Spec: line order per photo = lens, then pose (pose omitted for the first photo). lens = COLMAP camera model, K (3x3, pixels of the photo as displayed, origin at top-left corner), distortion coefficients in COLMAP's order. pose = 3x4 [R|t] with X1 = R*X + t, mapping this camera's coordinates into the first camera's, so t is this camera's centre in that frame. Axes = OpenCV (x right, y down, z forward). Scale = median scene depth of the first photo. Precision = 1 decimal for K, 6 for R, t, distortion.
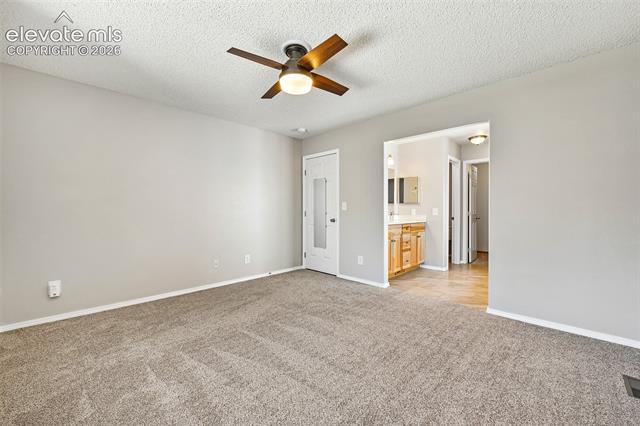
lens RADIAL K [[258.2, 0, 309.8], [0, 258.2, 210.3], [0, 0, 1]] dist [-0.001984, -0.000538]
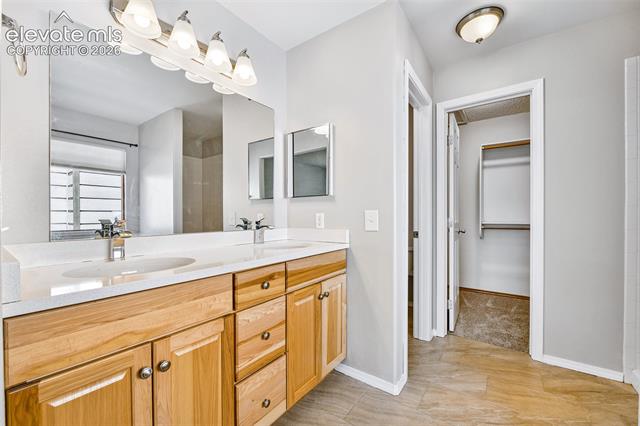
lens RADIAL K [[258.2, 0, 322.5], [0, 258.2, 214.0], [0, 0, 1]] dist [-0.001984, -0.000538]
pose [[0.984825, -0.003461, 0.173514, 0.332228], [0.003968, 0.999989, -0.002577, -0.001907], [-0.173503, 0.003227, 0.984828, 0.615943]]
